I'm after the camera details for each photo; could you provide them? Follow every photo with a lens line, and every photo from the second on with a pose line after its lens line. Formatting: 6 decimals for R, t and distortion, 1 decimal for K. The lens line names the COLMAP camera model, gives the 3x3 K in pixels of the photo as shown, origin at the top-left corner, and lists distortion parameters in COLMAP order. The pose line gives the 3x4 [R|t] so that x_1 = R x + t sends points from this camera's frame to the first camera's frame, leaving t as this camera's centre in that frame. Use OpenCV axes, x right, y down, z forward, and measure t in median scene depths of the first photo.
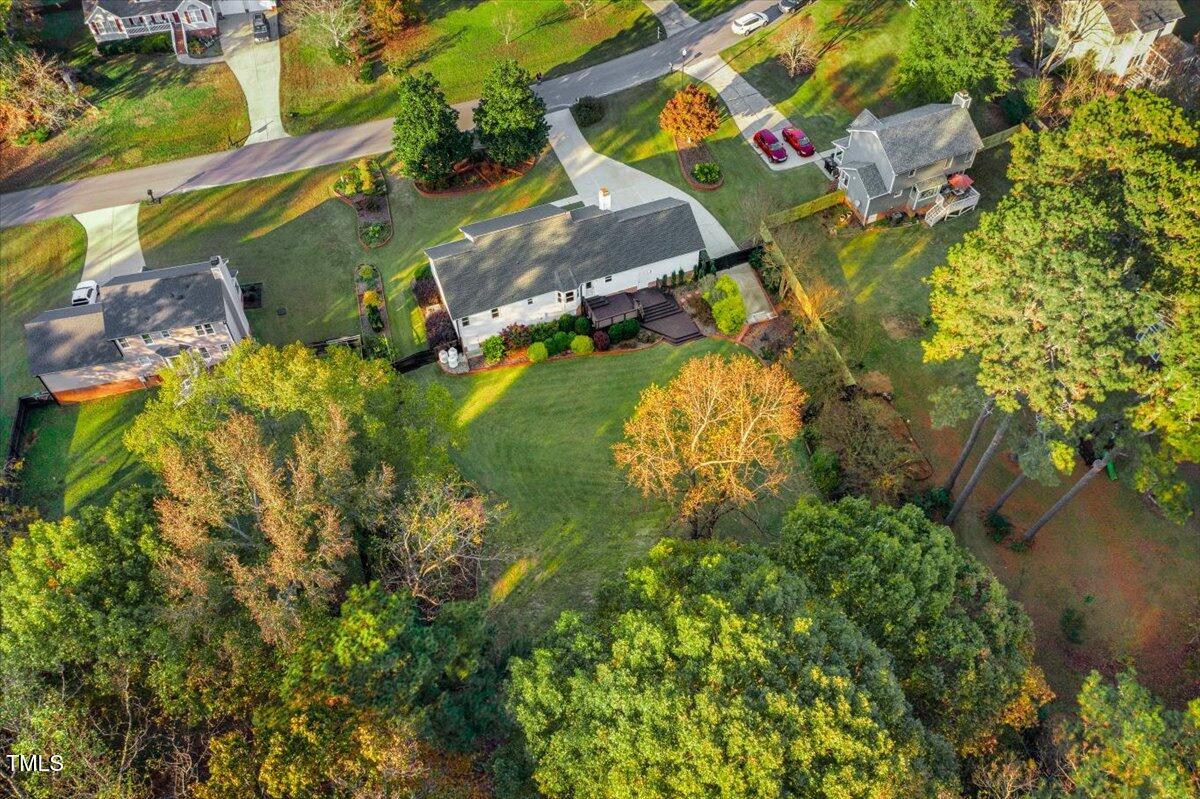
lens RADIAL K [[956.1, 0, 600.0], [0, 956.1, 399.5], [0, 0, 1]] dist [-0.008089, 0.002098]
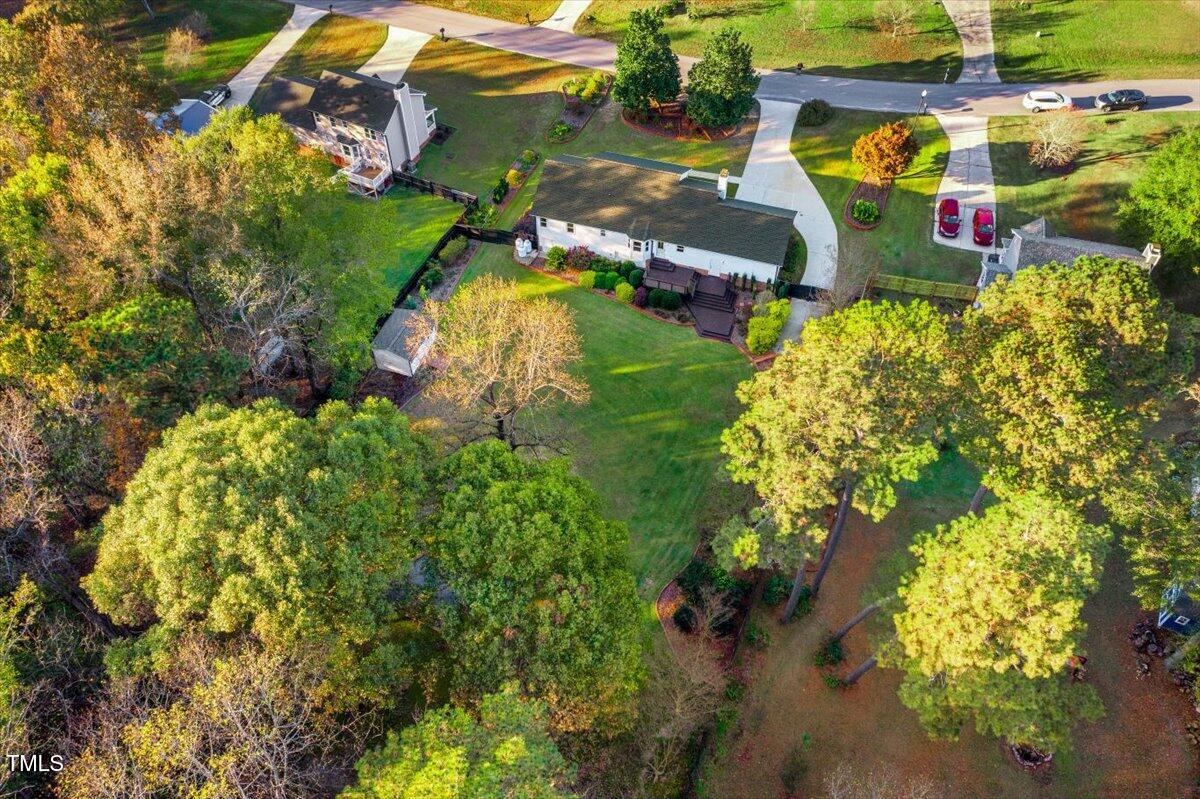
lens RADIAL K [[956.1, 0, 600.0], [0, 956.1, 399.5], [0, 0, 1]] dist [-0.008089, 0.002098]
pose [[0.773257, 0.495795, -0.395299, 0.430115], [-0.491100, 0.862621, 0.121268, -0.068949], [0.401117, 0.100360, 0.910513, 0.046692]]
